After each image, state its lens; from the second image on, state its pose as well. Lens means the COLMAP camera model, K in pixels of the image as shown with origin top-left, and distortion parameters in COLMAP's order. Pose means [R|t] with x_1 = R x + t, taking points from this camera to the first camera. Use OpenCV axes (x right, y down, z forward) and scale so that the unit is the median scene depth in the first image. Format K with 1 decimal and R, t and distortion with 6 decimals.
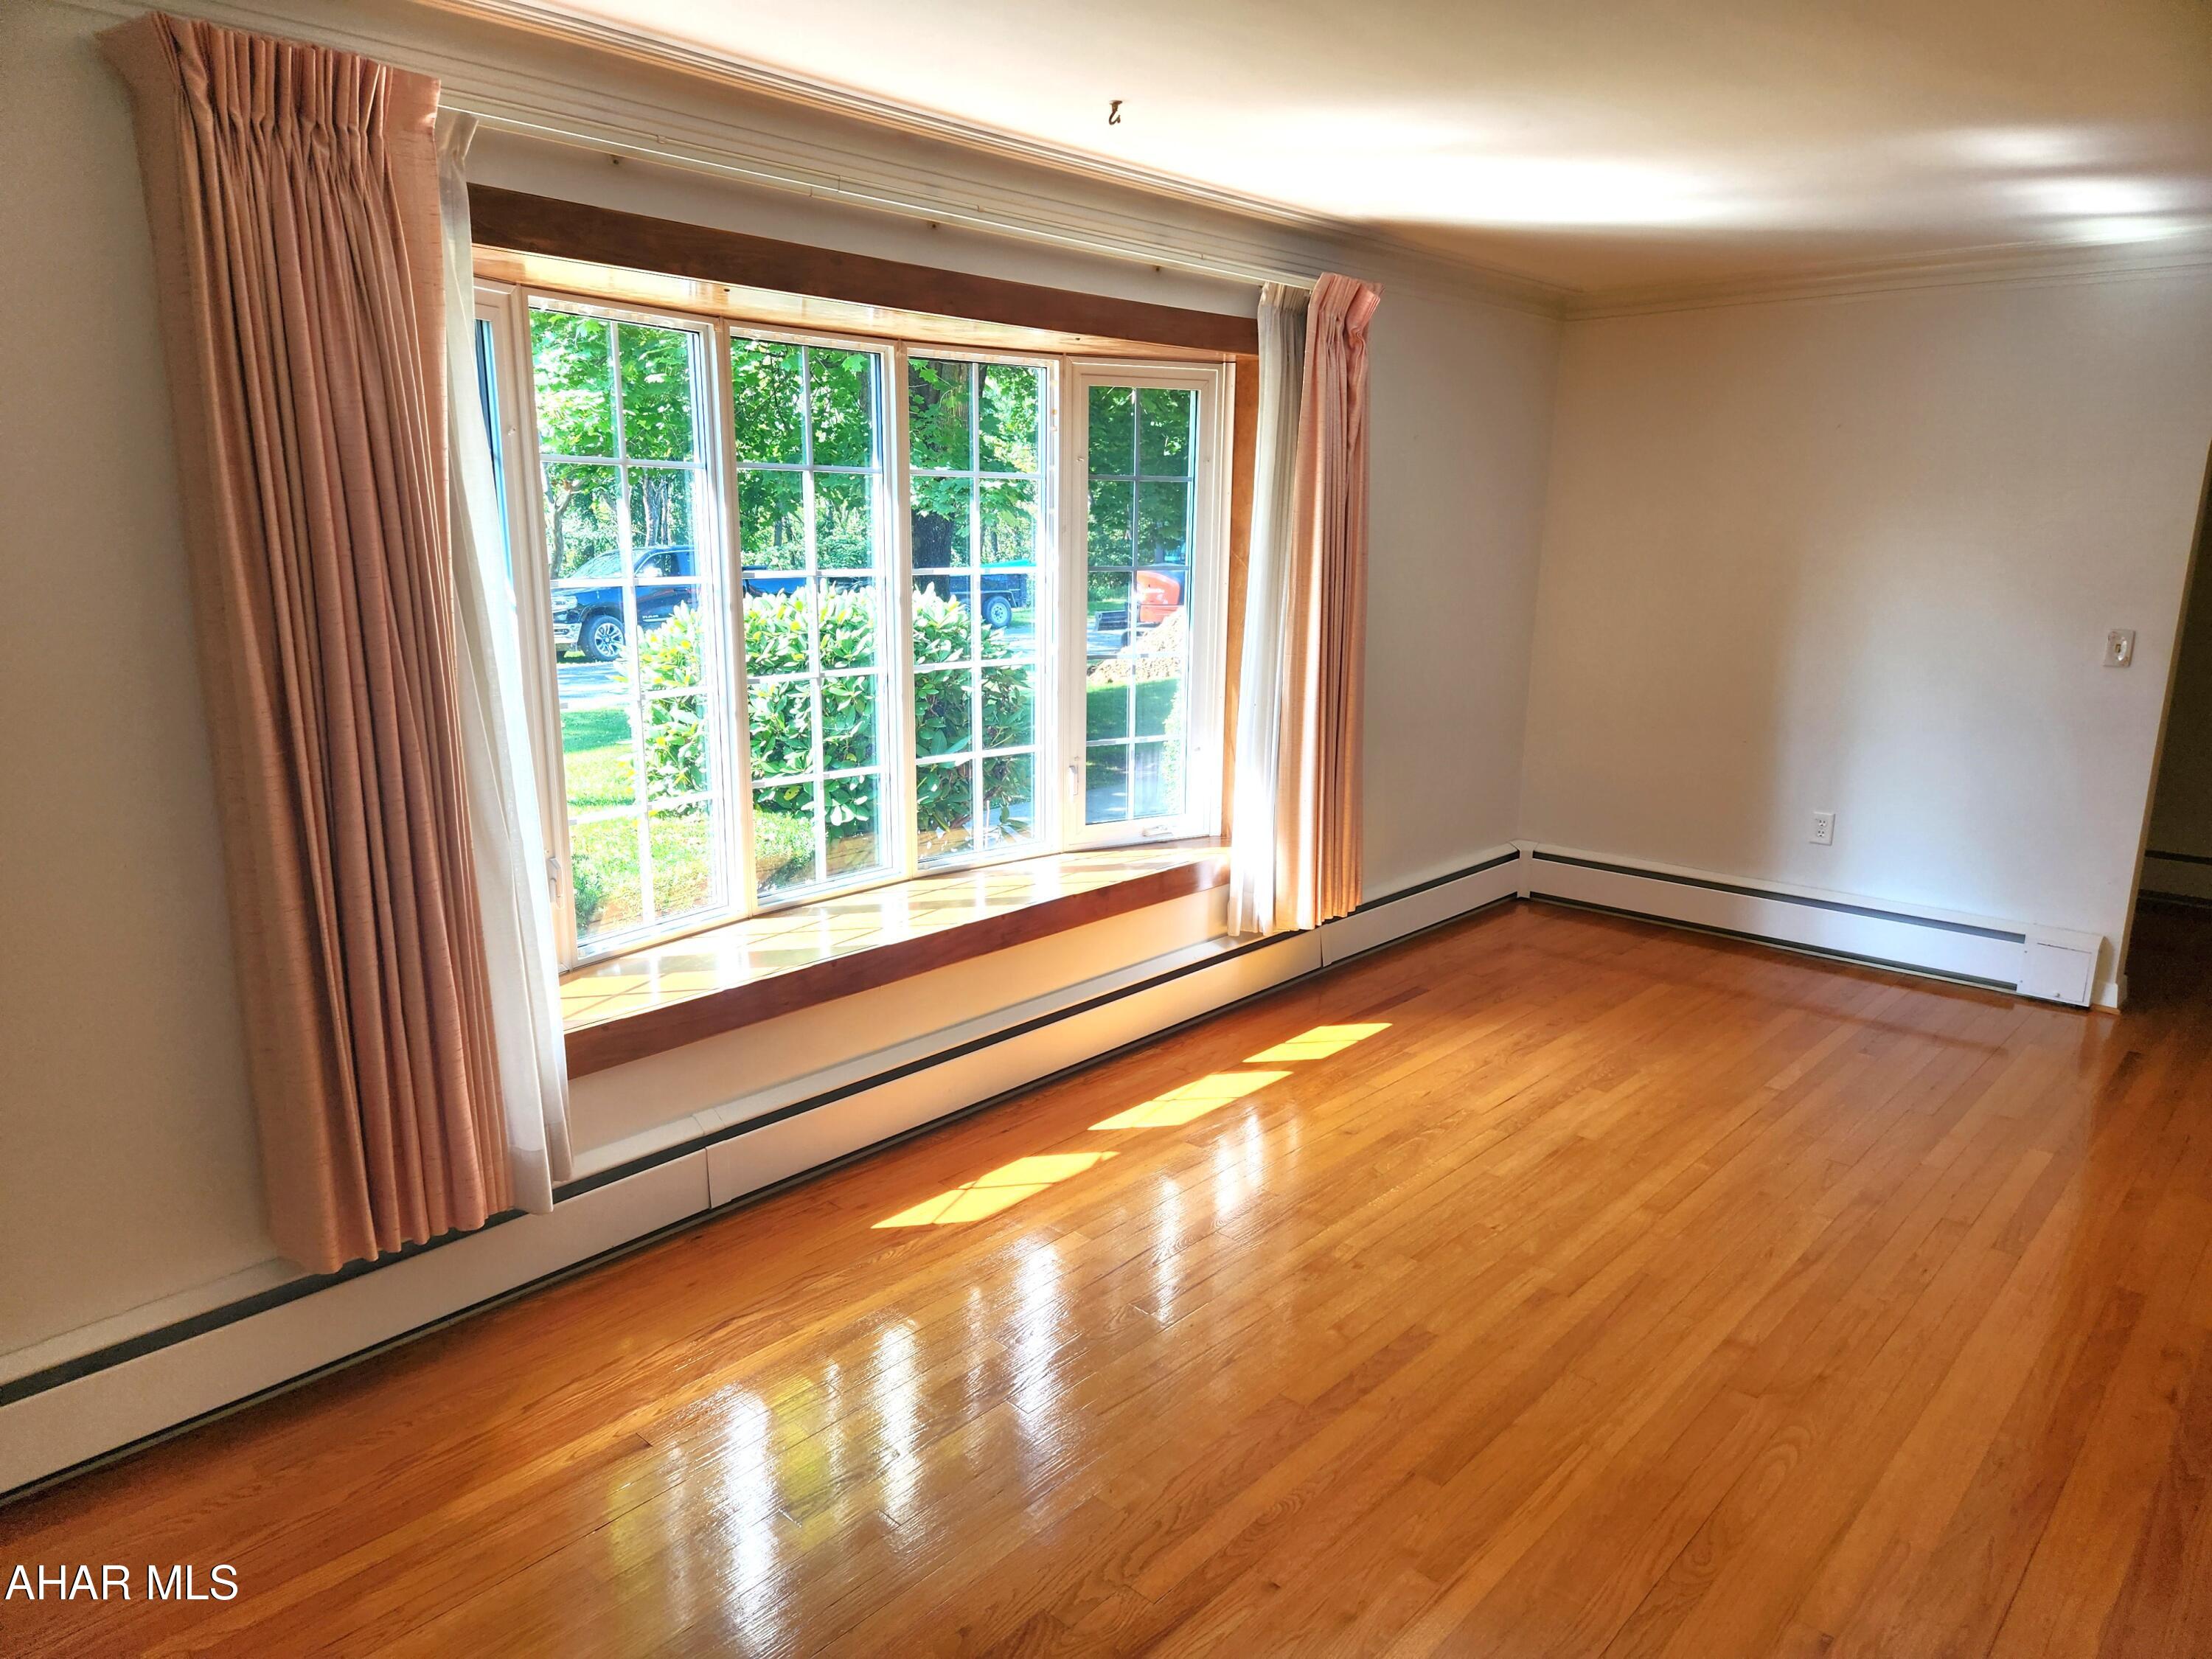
lens RADIAL K [[1477.8, 0, 1084.6], [0, 1477.8, 829.1], [0, 0, 1]] dist [0.081454, -0.063826]
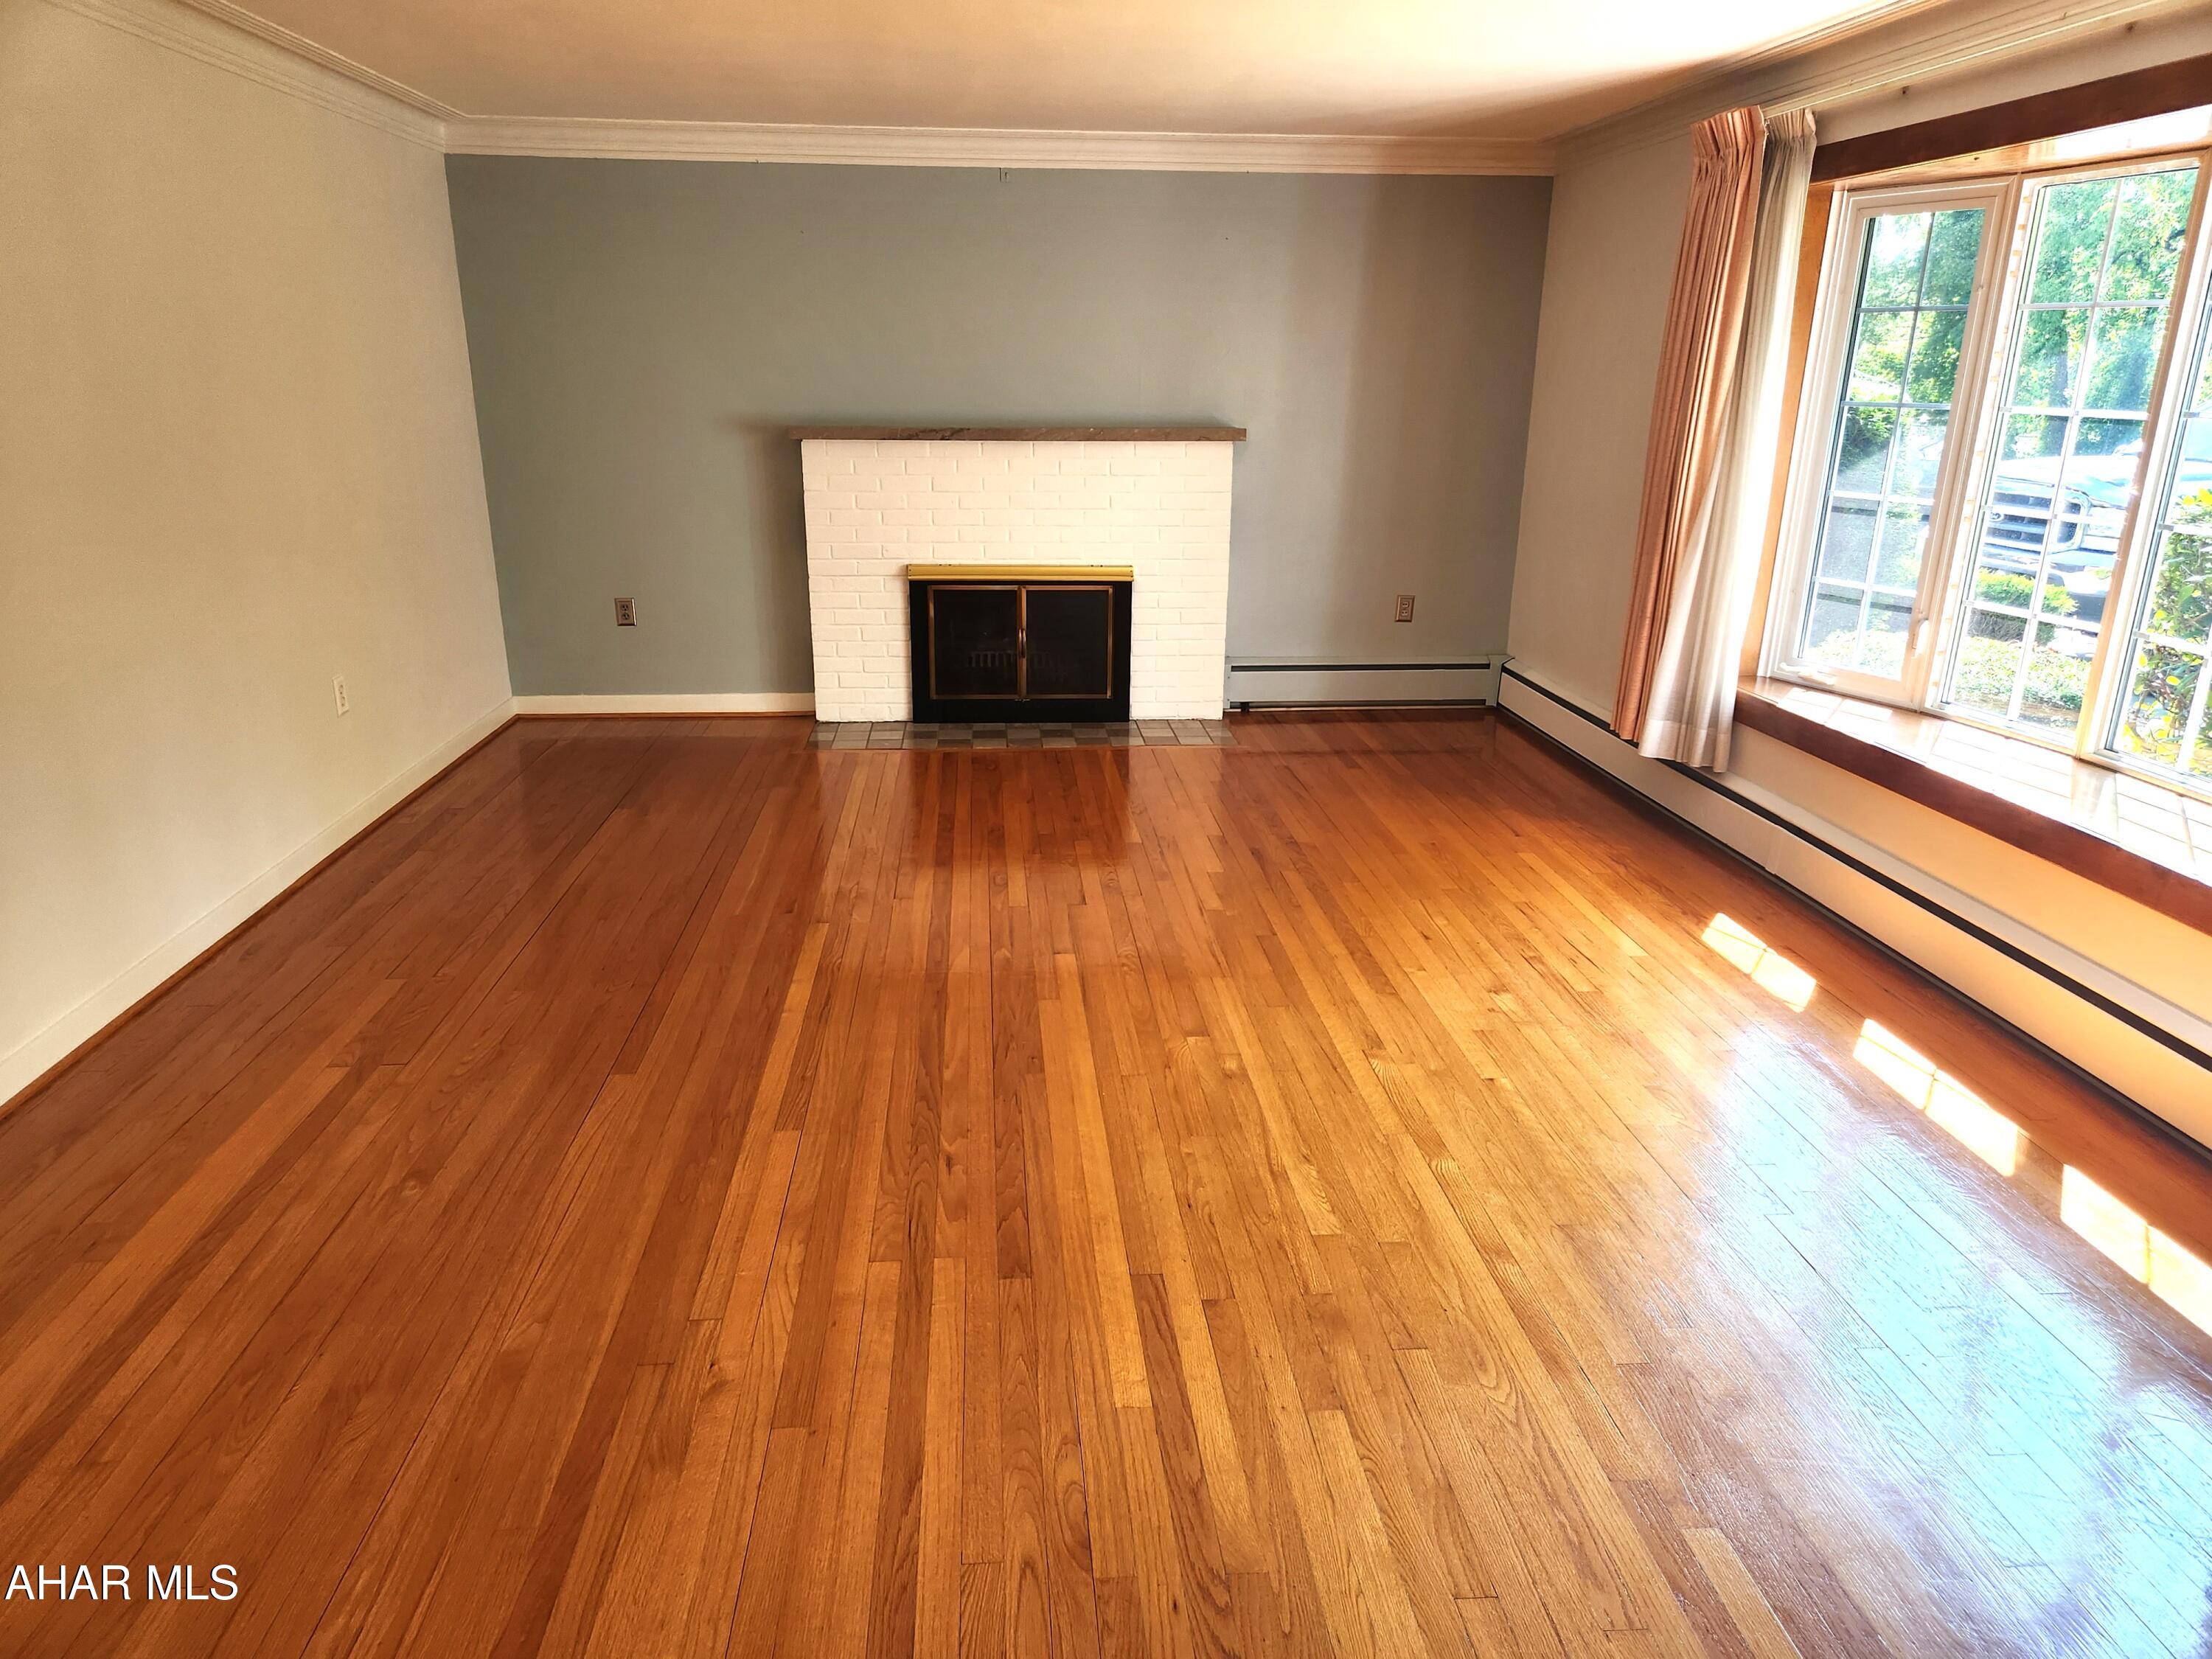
lens RADIAL K [[1477.8, 0, 1114.4], [0, 1477.8, 812.5], [0, 0, 1]] dist [0.081454, -0.063826]
pose [[-0.674588, 0.197990, -0.711147, 0.941073], [-0.170881, 0.895312, 0.411359, -0.215783], [0.718144, 0.399019, -0.570135, 1.113705]]
